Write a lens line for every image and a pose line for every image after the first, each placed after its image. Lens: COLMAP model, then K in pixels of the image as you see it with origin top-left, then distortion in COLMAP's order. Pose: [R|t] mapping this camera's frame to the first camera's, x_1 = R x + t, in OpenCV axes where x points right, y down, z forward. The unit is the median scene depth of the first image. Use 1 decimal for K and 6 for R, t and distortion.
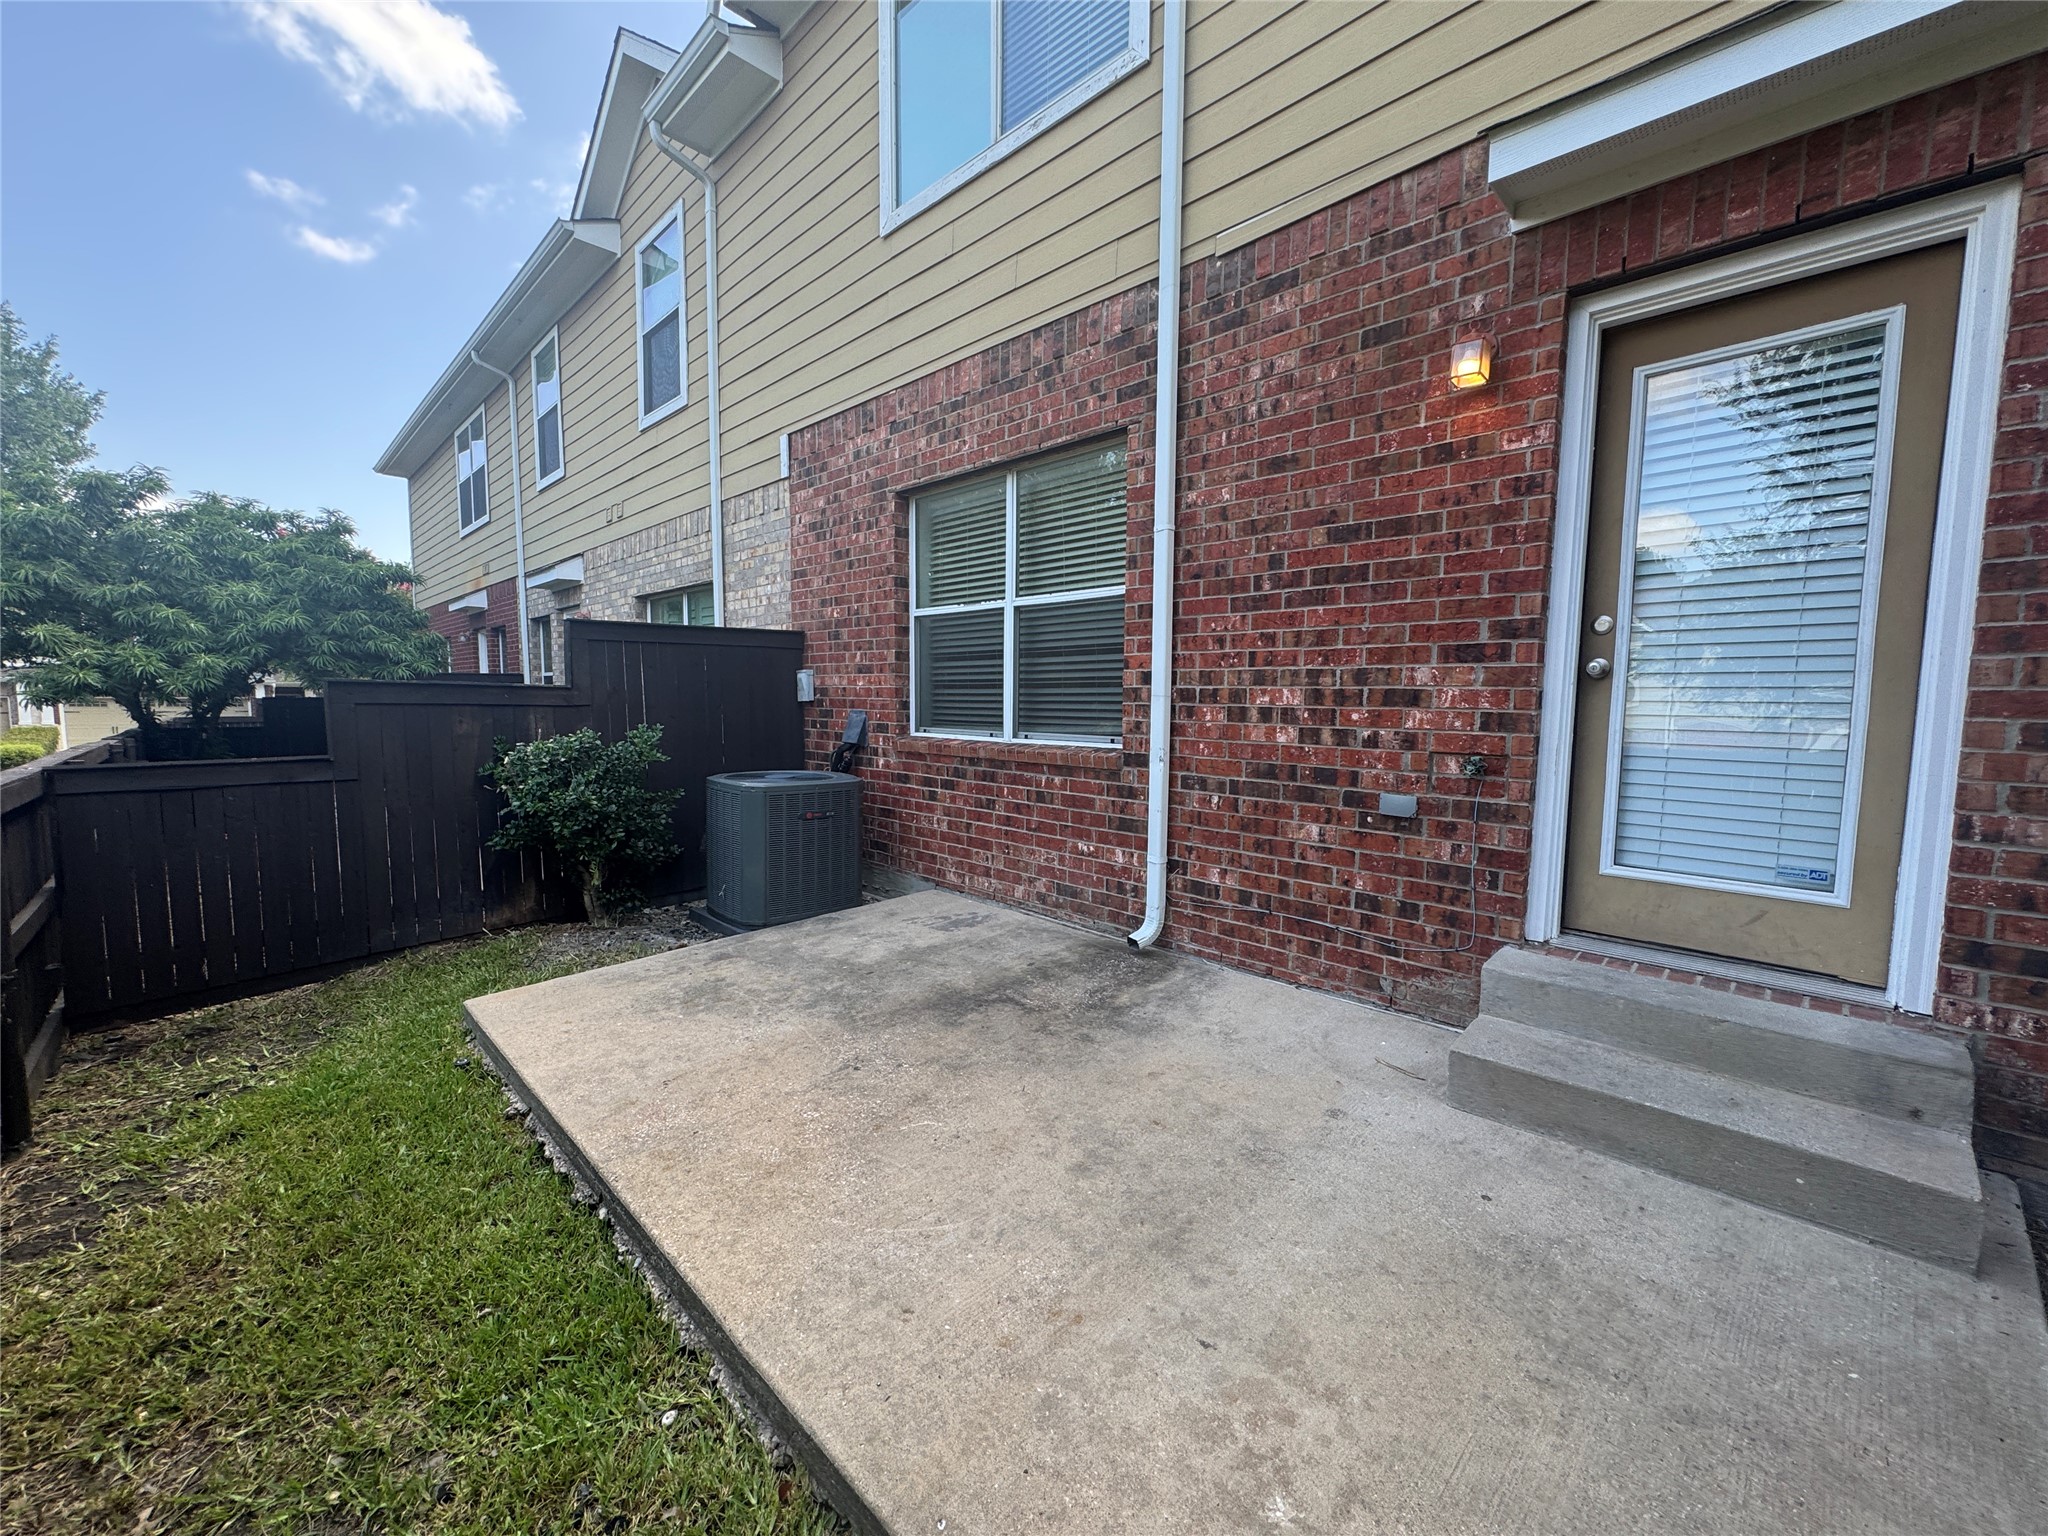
lens RADIAL K [[818.7, 0, 1022.4], [0, 818.7, 766.4], [0, 0, 1]] dist [0.000306, 0.000068]
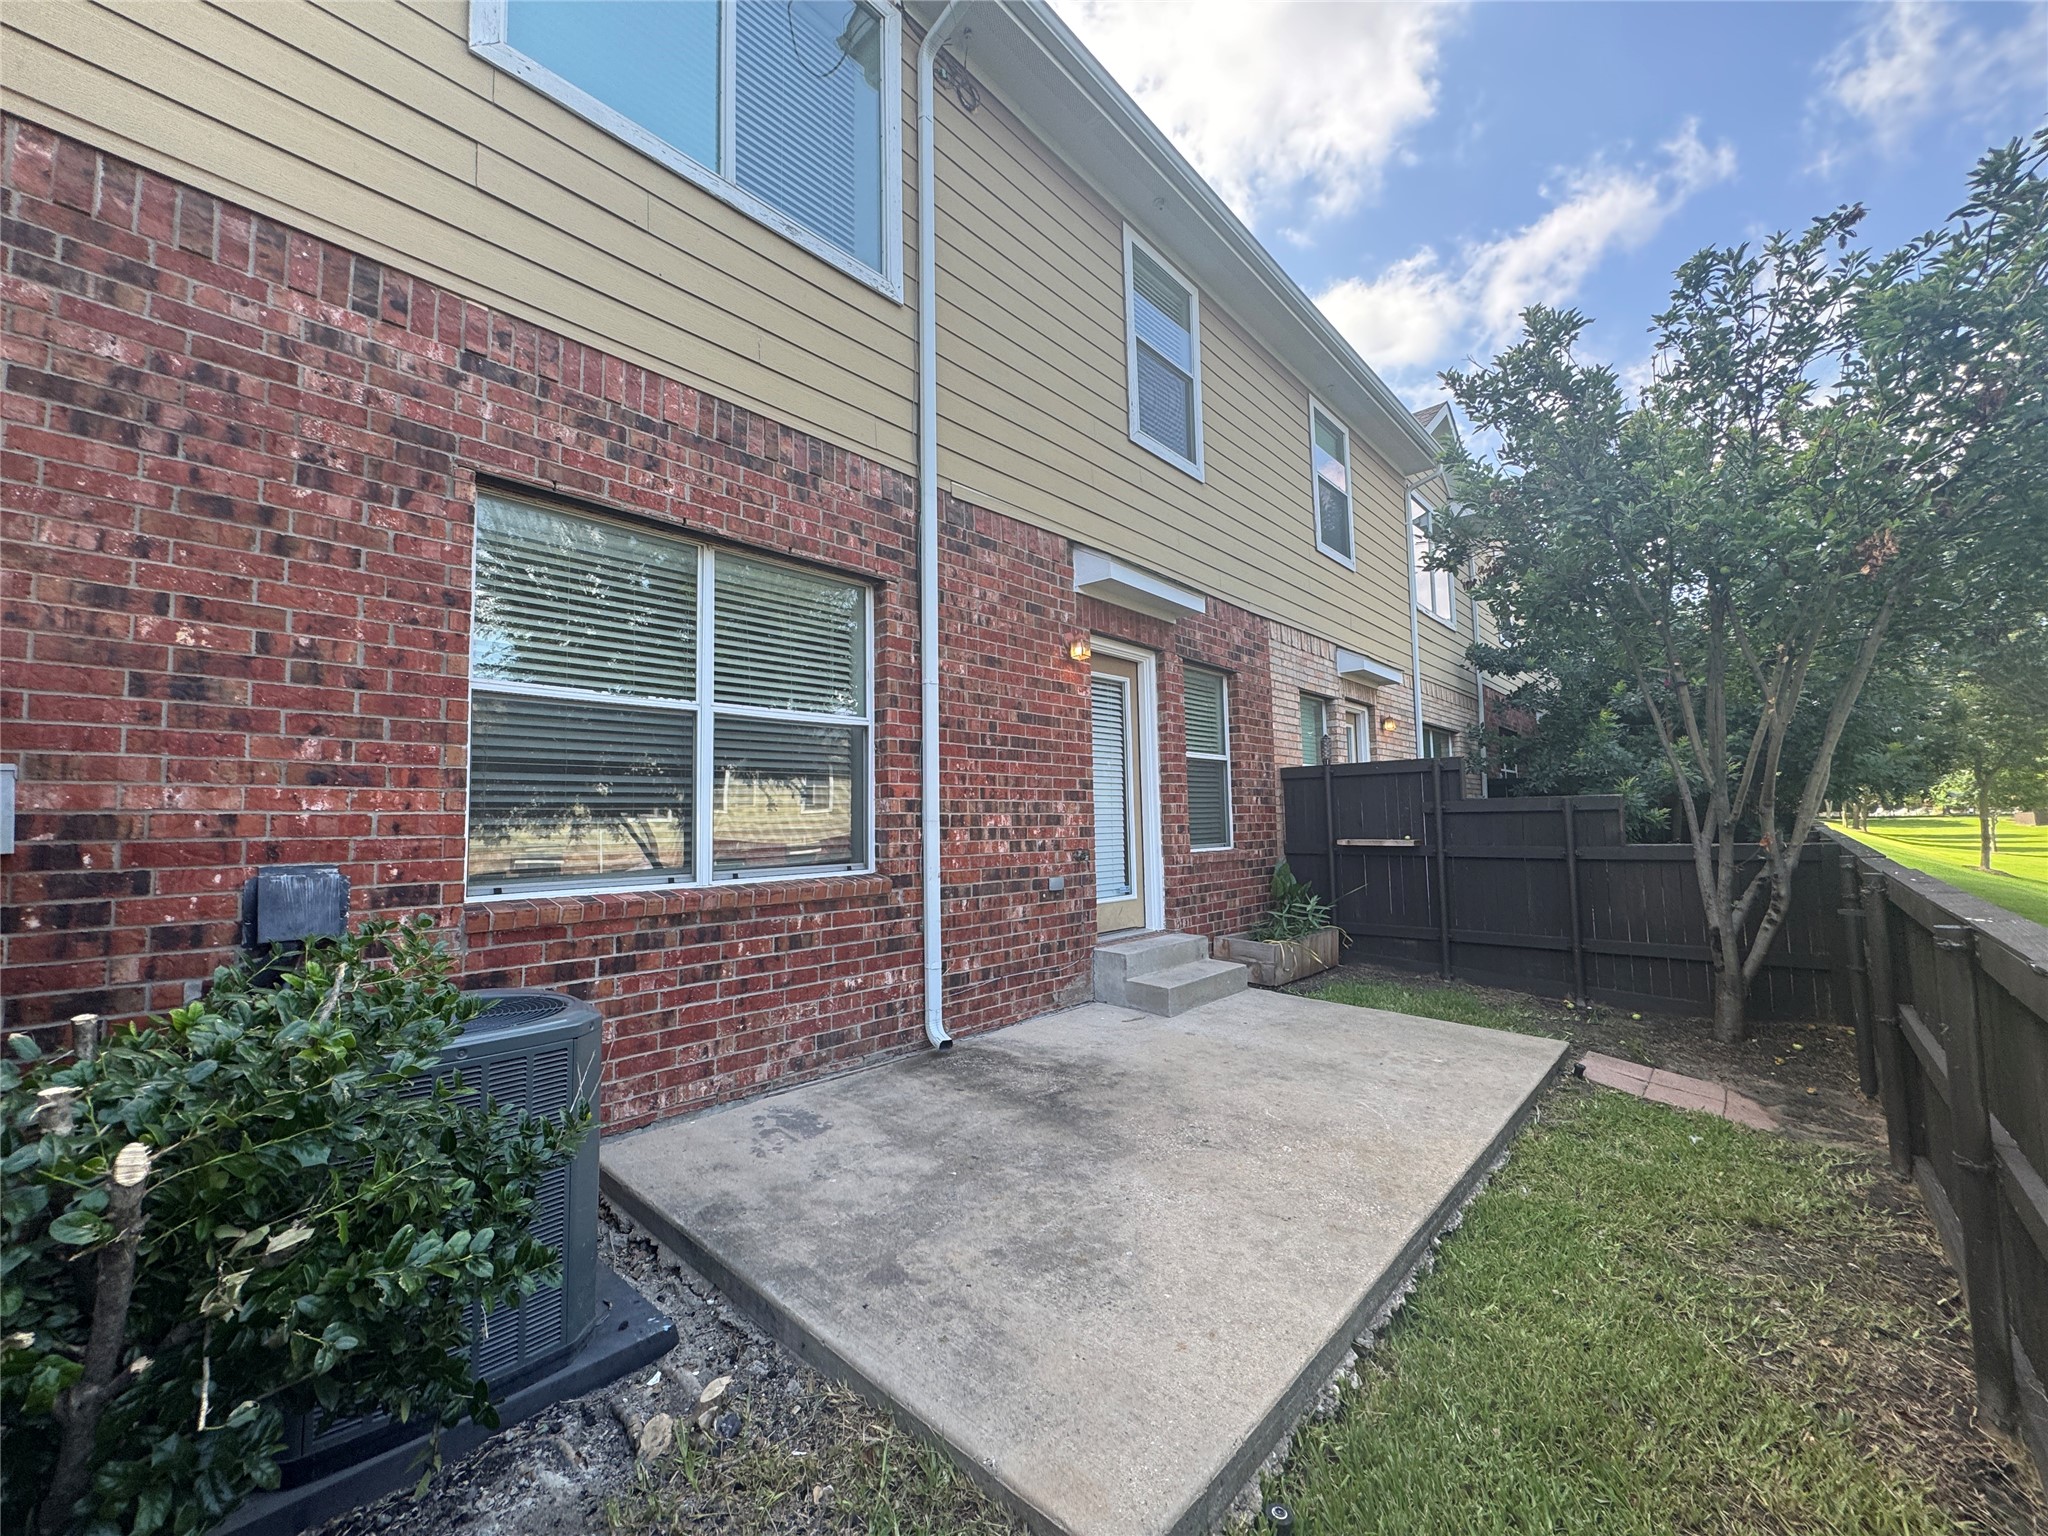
lens RADIAL K [[818.7, 0, 1022.4], [0, 818.7, 766.4], [0, 0, 1]] dist [0.000306, 0.000068]
pose [[-0.055383, 0.065412, 0.996320, -1.016612], [0.104552, 0.992746, -0.059366, -0.082197], [-0.992976, 0.100880, -0.061821, 0.949551]]
